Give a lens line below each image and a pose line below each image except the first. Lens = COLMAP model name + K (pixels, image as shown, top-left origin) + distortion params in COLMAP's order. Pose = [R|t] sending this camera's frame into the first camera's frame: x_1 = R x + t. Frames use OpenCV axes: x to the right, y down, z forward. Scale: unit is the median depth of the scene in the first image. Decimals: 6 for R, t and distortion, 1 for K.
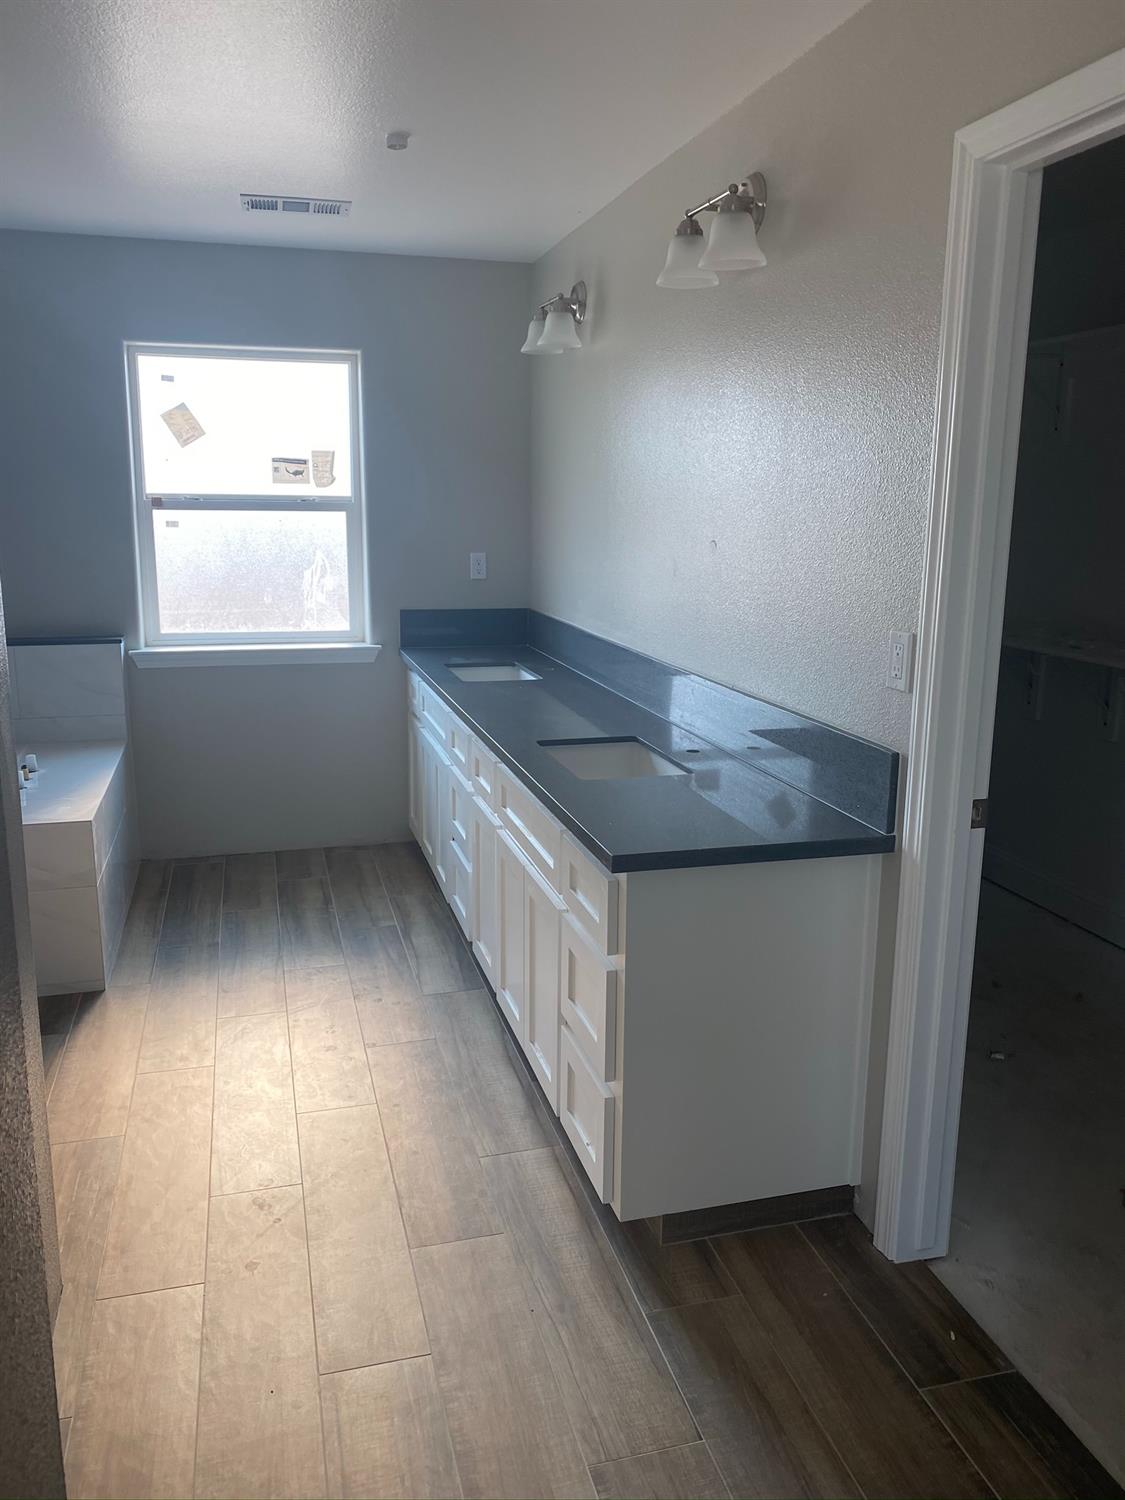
lens RADIAL K [[1160.8, 0, 560.3], [0, 1160.8, 747.6], [0, 0, 1]] dist [0.034622, -0.034885]
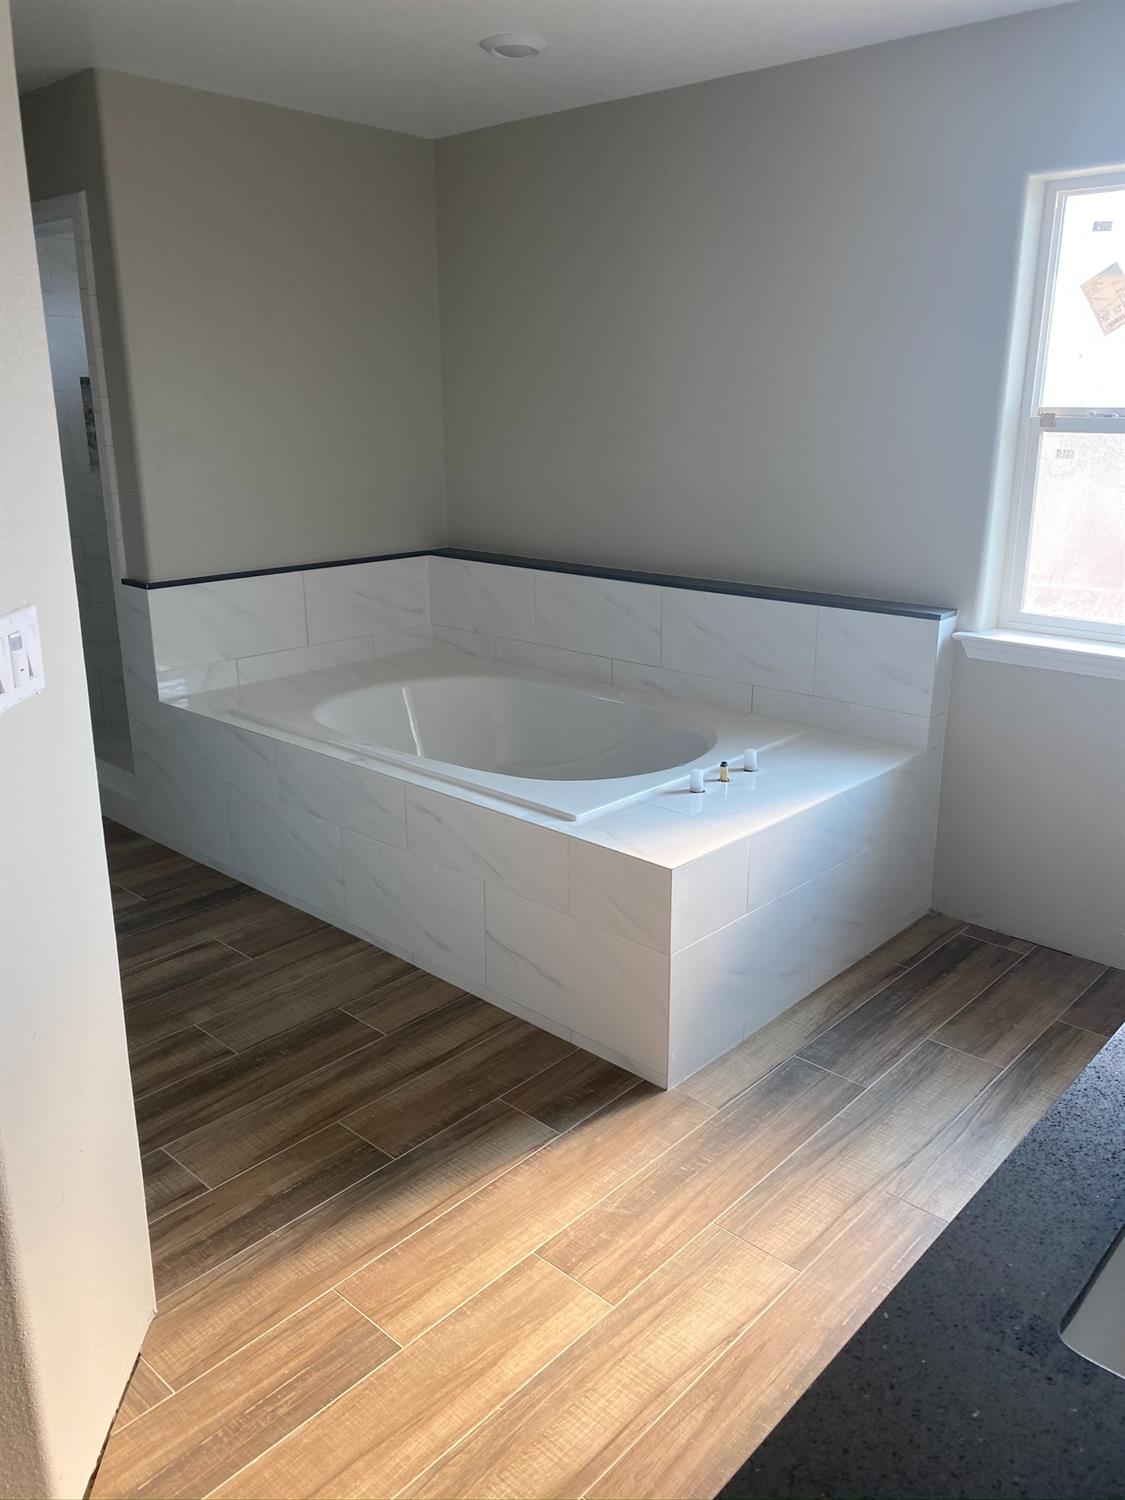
lens RADIAL K [[1160.8, 0, 564.5], [0, 1160.8, 750.4], [0, 0, 1]] dist [0.034622, -0.034885]
pose [[0.541792, 0.235042, -0.806980, 0.094049], [-0.180274, 0.970257, 0.161565, -0.084774], [0.820952, 0.057943, 0.568049, 0.400983]]
